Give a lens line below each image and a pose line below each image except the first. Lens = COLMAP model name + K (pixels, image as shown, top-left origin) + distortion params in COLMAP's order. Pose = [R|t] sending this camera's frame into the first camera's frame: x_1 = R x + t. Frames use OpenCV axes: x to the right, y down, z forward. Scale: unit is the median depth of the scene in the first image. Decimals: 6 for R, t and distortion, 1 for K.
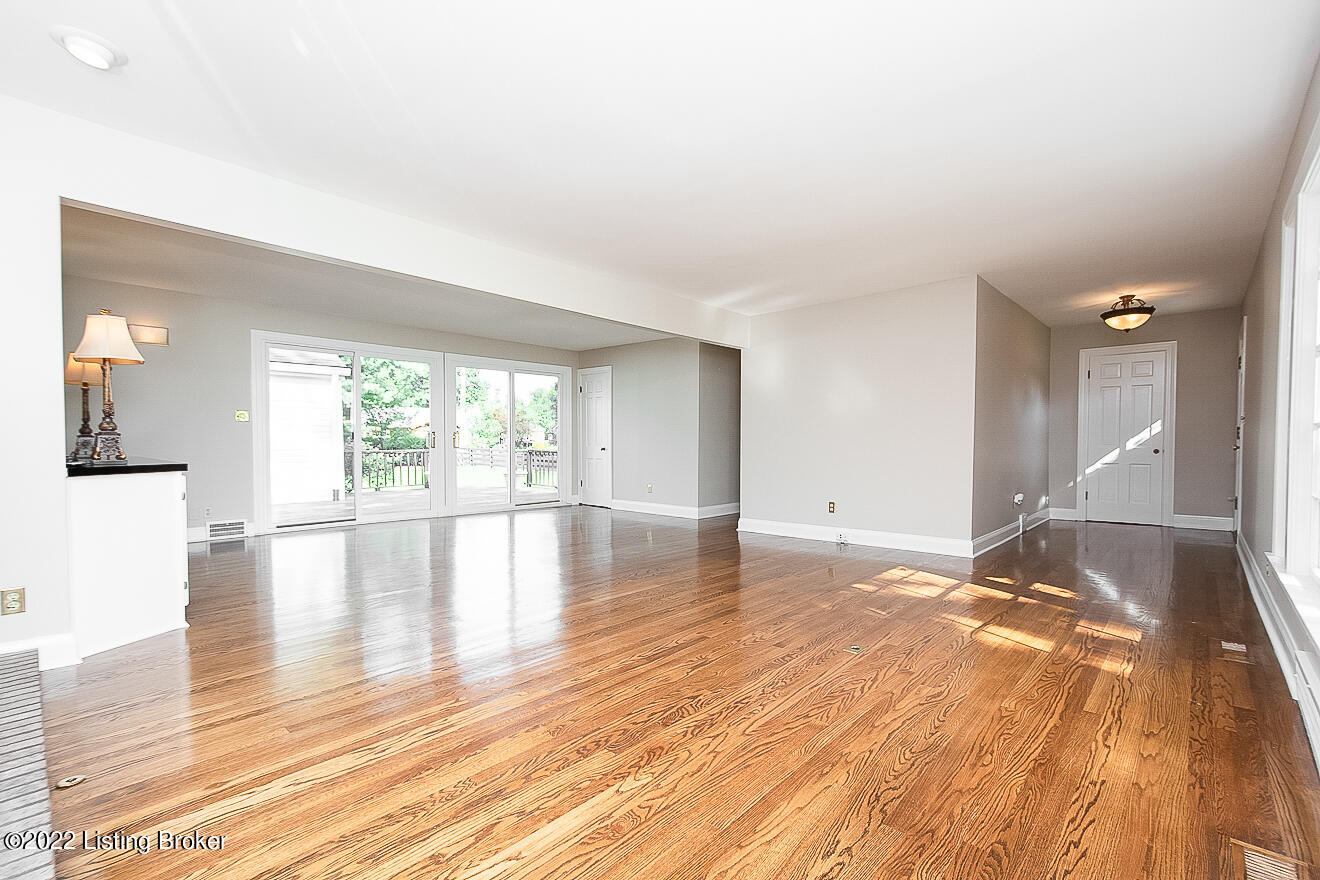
lens RADIAL K [[579.1, 0, 657.1], [0, 579.1, 453.6], [0, 0, 1]] dist [-0.012182, -0.000395]
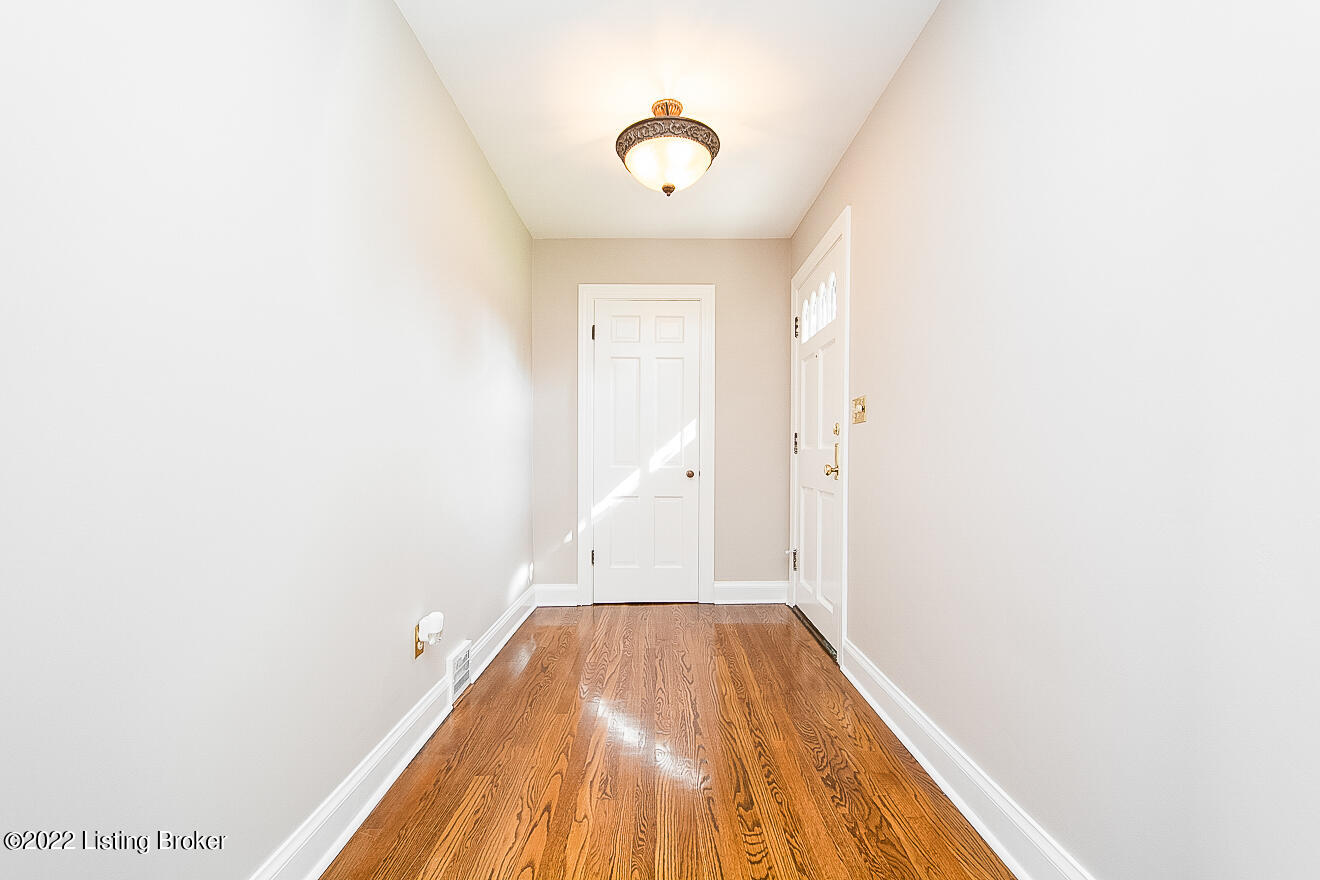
lens RADIAL K [[579.1, 0, 660.7], [0, 579.1, 446.8], [0, 0, 1]] dist [-0.012182, -0.000395]
pose [[0.730706, 0.003213, 0.682684, 0.438413], [0.016560, 0.999611, -0.022430, -0.018123], [-0.682491, 0.027695, 0.730369, 0.579186]]
